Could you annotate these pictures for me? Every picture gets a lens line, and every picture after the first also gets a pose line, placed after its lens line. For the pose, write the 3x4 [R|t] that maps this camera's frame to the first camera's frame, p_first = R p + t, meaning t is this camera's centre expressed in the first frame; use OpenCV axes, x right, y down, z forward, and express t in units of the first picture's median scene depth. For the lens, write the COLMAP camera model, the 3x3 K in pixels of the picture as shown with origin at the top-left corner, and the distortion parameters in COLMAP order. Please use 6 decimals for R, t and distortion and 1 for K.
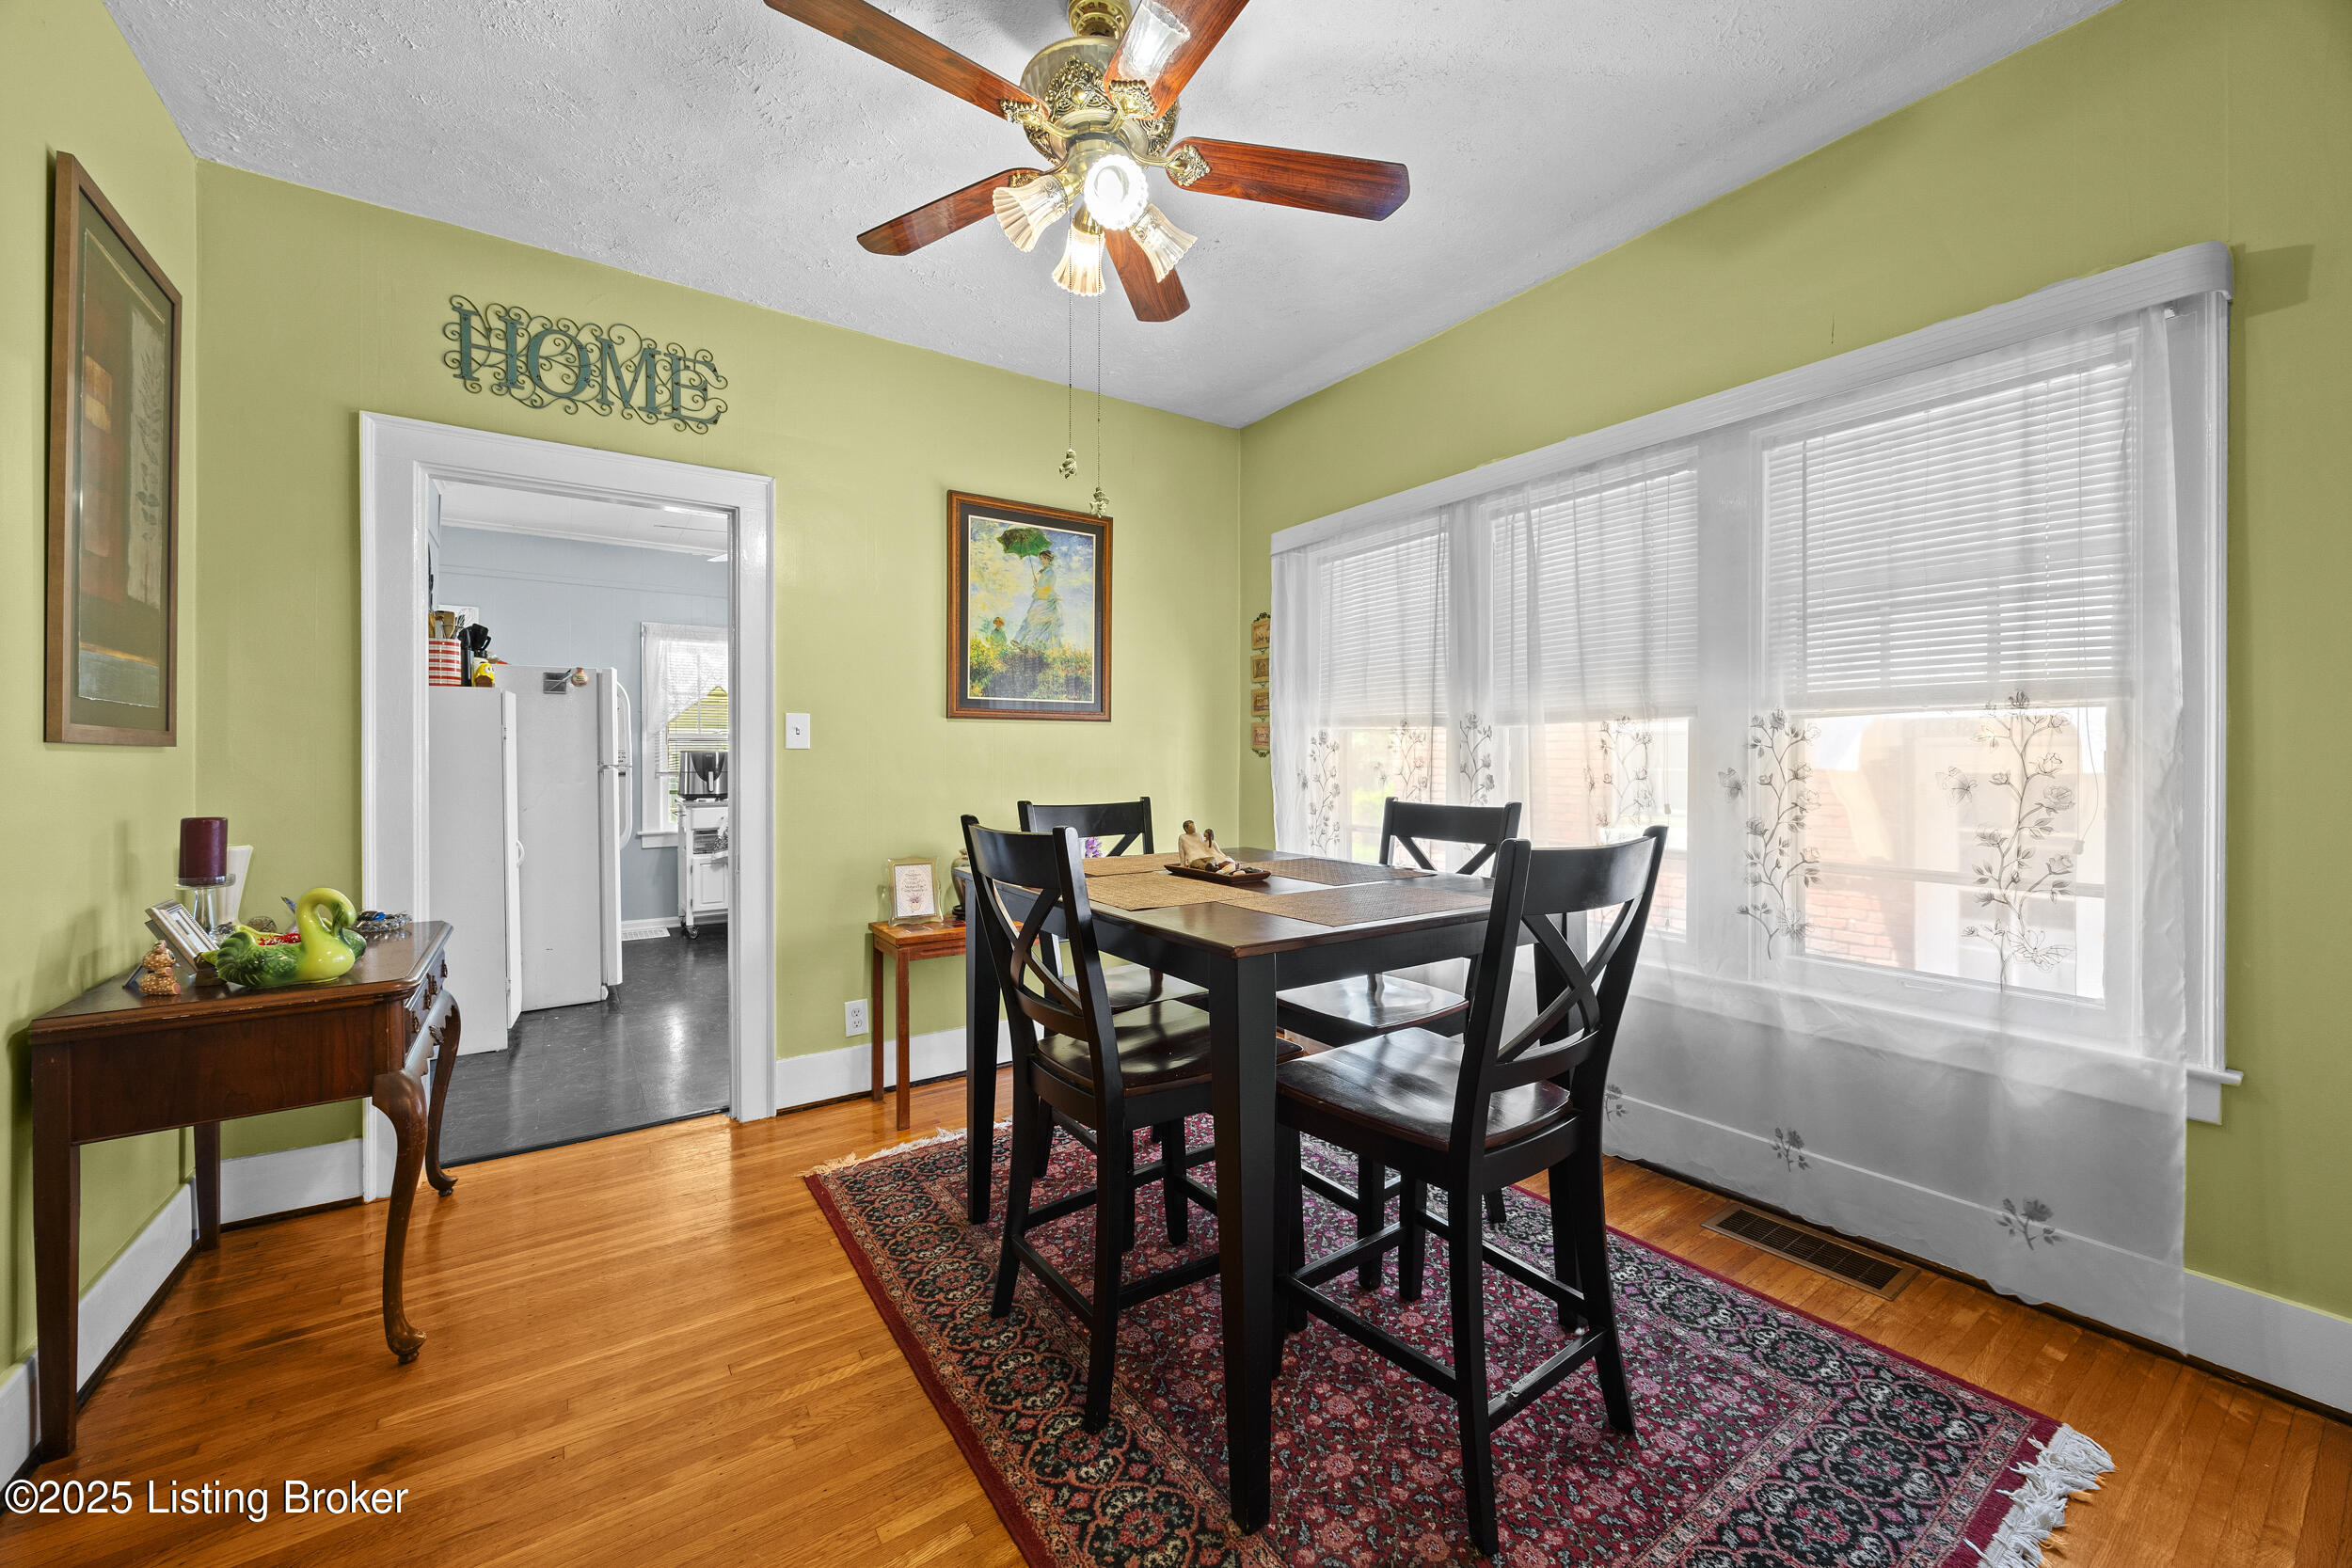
lens RADIAL K [[910.0, 0, 1143.5], [0, 910.0, 735.6], [0, 0, 1]] dist [0.002375, -0.000063]
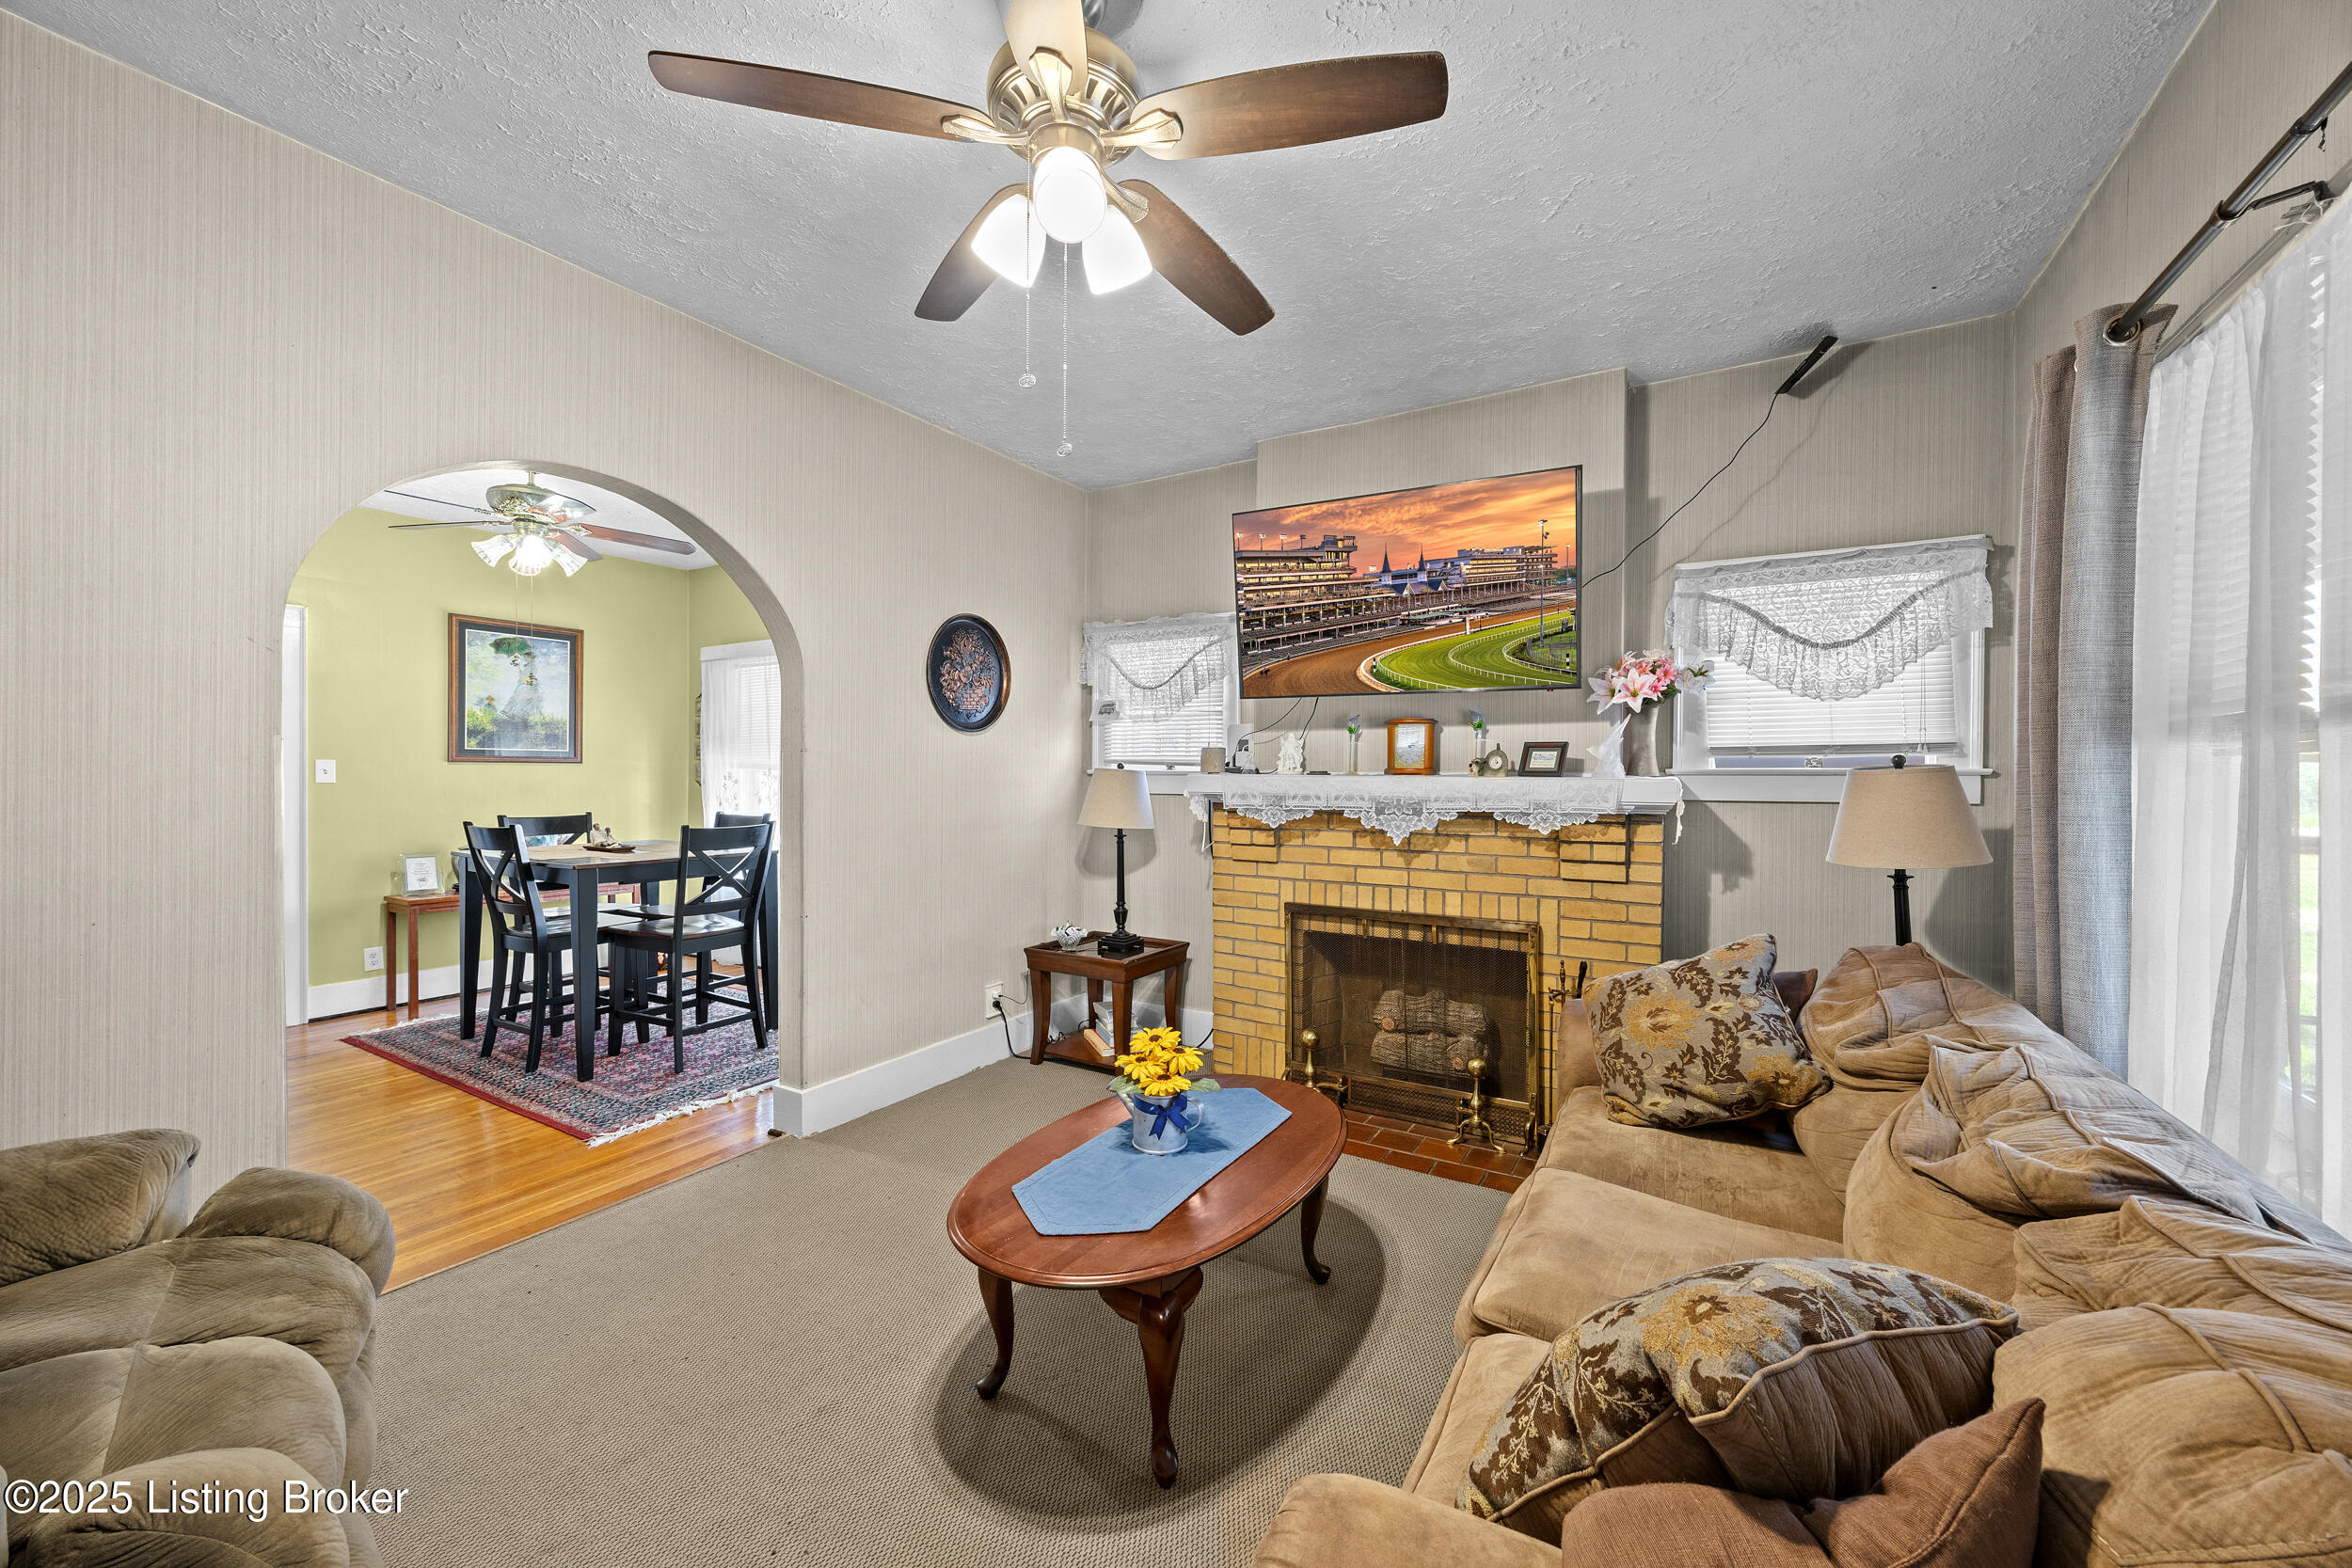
lens RADIAL K [[910.0, 0, 1167.1], [0, 910.0, 772.9], [0, 0, 1]] dist [0.002375, -0.000063]
pose [[0.901186, 0.004585, 0.433408, 0.215455], [-0.013372, 0.999762, 0.017228, -0.045007], [-0.433226, -0.021322, 0.901033, -0.929850]]
